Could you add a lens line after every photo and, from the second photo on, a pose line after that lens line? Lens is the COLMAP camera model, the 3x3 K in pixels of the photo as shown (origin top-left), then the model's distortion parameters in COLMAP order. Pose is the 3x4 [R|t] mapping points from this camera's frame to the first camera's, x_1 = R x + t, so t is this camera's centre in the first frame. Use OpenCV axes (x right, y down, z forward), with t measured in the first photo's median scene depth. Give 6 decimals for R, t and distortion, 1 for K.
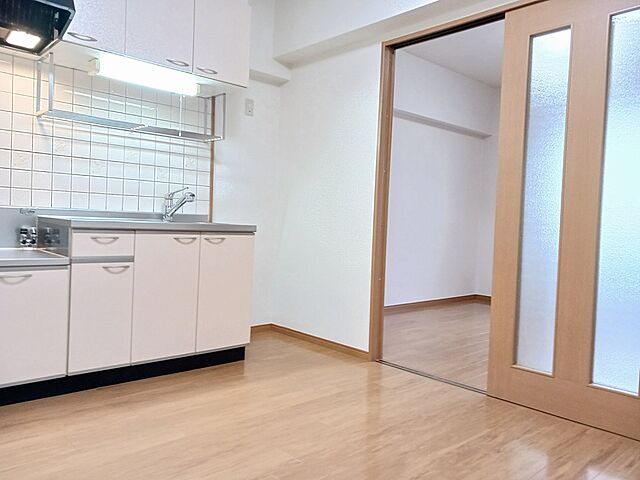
lens RADIAL K [[504.4, 0, 319.6], [0, 504.4, 239.2], [0, 0, 1]] dist [0.044207, -0.000285]
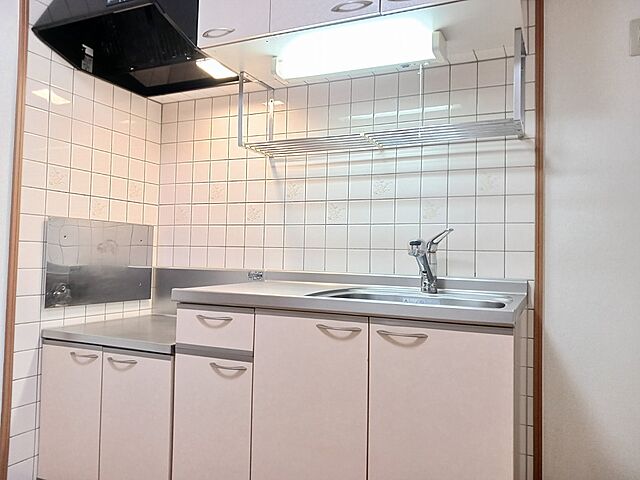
lens RADIAL K [[504.4, 0, 319.0], [0, 504.4, 239.5], [0, 0, 1]] dist [0.044207, -0.000285]
pose [[0.385979, -0.066313, -0.920121, 0.194567], [-0.040396, 0.995241, -0.088673, -0.043571], [0.921623, 0.071395, 0.381464, 0.757177]]
